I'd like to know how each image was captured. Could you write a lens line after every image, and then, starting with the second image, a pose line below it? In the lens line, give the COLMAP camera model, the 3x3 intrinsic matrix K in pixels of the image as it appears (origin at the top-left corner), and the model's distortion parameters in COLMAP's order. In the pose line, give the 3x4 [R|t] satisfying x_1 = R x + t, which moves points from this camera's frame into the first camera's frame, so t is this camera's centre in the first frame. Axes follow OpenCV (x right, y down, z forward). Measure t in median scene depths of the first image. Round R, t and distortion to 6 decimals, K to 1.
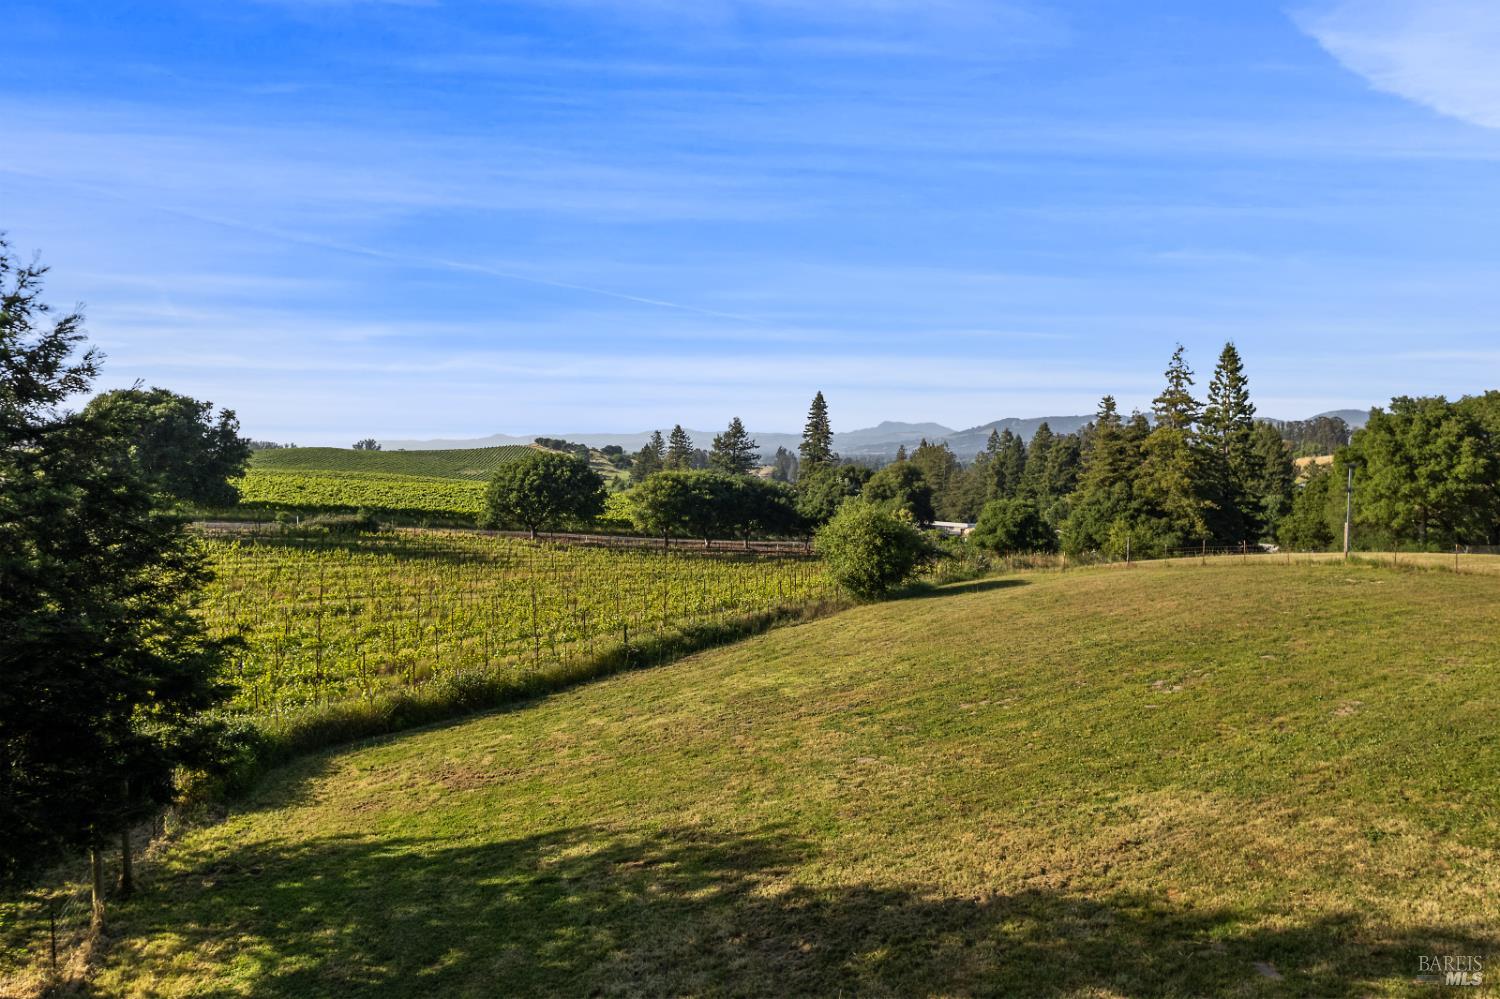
lens RADIAL K [[960.4, 0, 764.7], [0, 960.4, 504.5], [0, 0, 1]] dist [-0.073327, 0.066280]
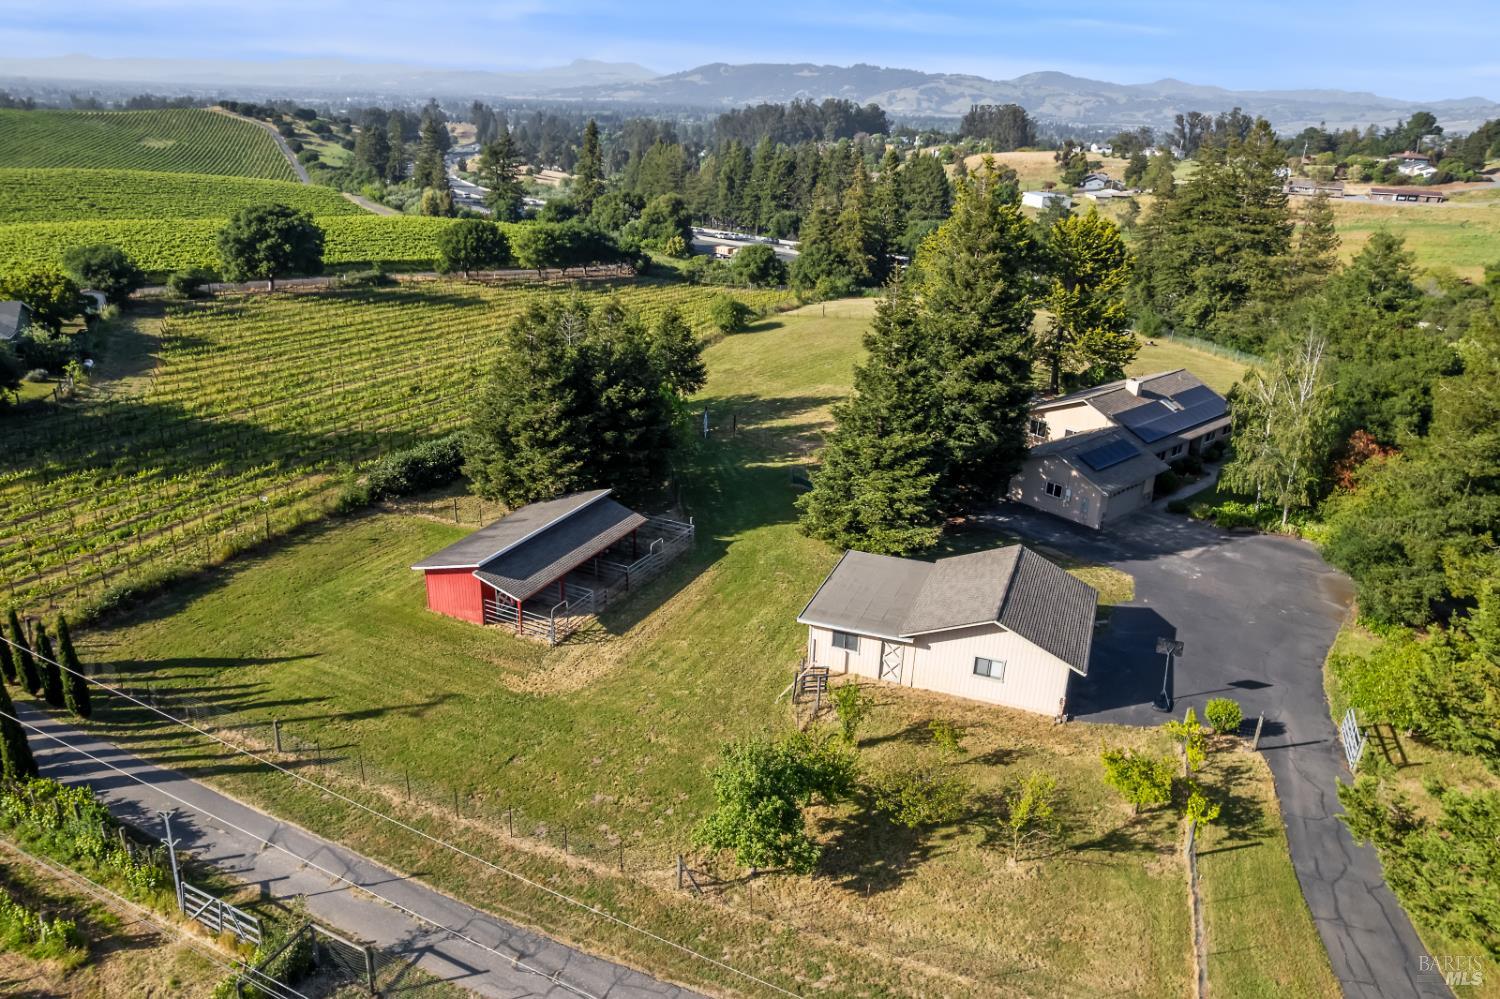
lens RADIAL K [[960.4, 0, 764.7], [0, 960.4, 504.5], [0, 0, 1]] dist [-0.073327, 0.066280]
pose [[0.956534, -0.074578, 0.281925, -0.244577], [-0.023570, 0.943814, 0.329636, -0.138921], [-0.290668, -0.321953, 0.901032, -0.658172]]
